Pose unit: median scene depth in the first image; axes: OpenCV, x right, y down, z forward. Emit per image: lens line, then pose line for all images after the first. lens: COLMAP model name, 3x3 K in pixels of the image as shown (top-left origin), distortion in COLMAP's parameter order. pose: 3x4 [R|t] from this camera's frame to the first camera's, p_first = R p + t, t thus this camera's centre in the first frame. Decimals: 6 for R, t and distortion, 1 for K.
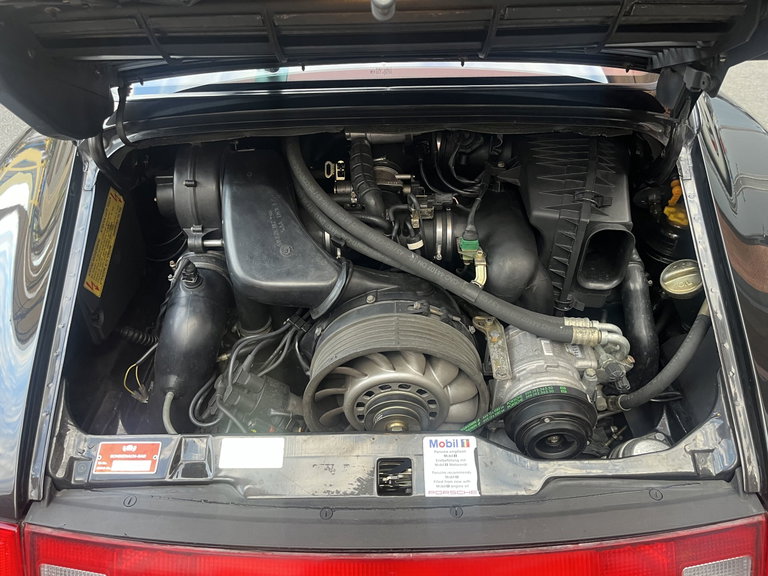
lens RADIAL K [[555.2, 0, 384.0], [0, 555.2, 288.0], [0, 0, 1]] dist [0.005582, 0.000433]
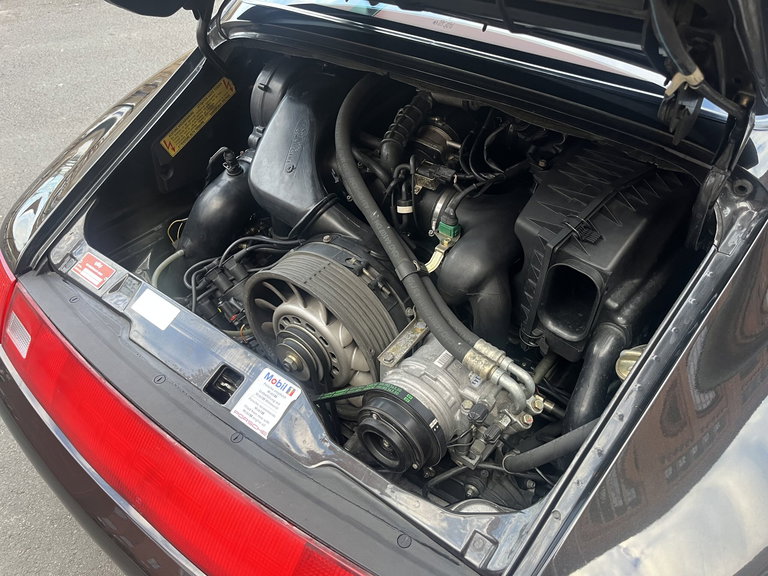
lens RADIAL K [[555.2, 0, 384.0], [0, 555.2, 288.0], [0, 0, 1]] dist [0.005582, 0.000433]
pose [[0.802904, 0.414632, -0.428283, 0.558032], [-0.389208, 0.908821, 0.150205, -0.094878], [0.451512, 0.046091, 0.891074, 0.149517]]
